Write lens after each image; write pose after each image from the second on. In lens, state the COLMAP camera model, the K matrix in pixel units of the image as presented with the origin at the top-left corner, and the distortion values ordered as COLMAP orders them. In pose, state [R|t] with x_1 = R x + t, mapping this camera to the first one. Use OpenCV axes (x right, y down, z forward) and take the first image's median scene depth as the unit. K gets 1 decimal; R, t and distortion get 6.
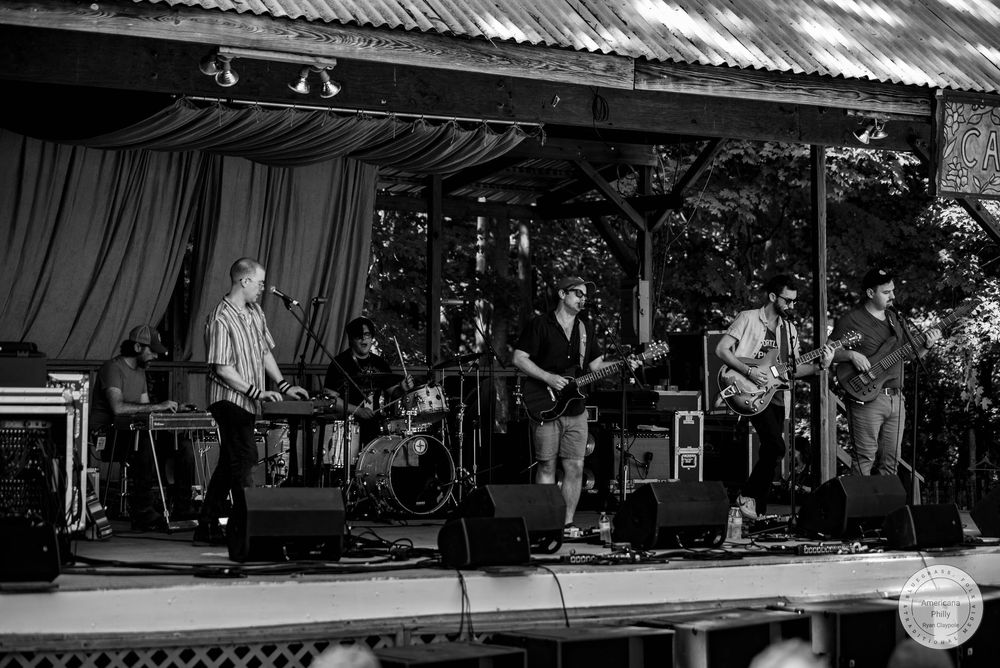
lens RADIAL K [[2596.8, 0, 500.0], [0, 2596.8, 334.0], [0, 0, 1]] dist [-0.180212, -0.256136]
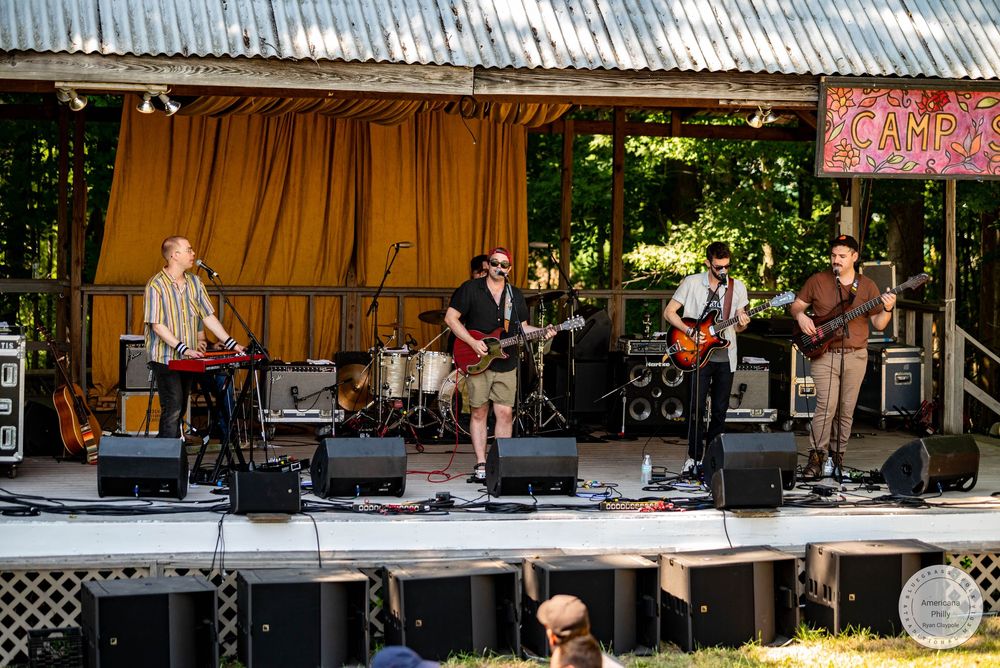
lens RADIAL K [[2812.0, 0, 500.0], [0, 2812.0, 334.0], [0, 0, 1]] dist [-0.136252, 0.157740]
pose [[0.927407, 0.030808, -0.372783, 0.536253], [-0.002238, 0.997042, 0.076832, -0.086184], [0.374048, -0.070420, 0.924732, -0.144871]]
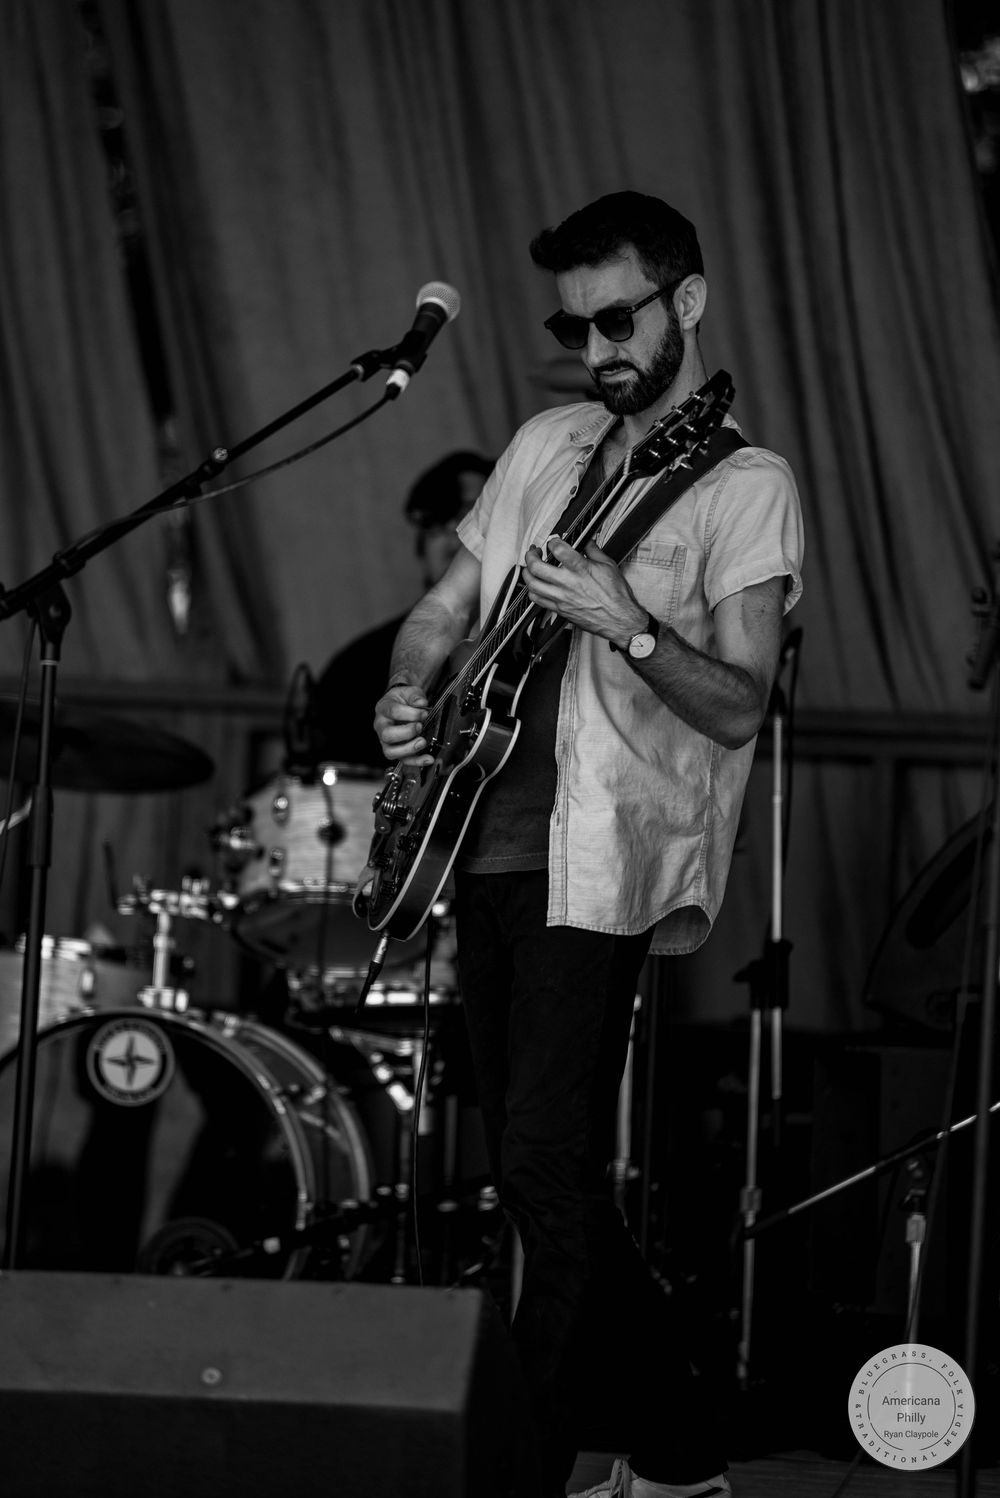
lens RADIAL K [[8288.4, 0, 497.5], [0, 8288.4, 770.1], [0, 0, 1]] dist [1.856273, 7.459845]
pose [[0.650366, 0.011413, -0.759536, 0.619442], [-0.019607, 0.999806, -0.001765, 0.025858], [0.759368, 0.016040, 0.650463, 0.744331]]
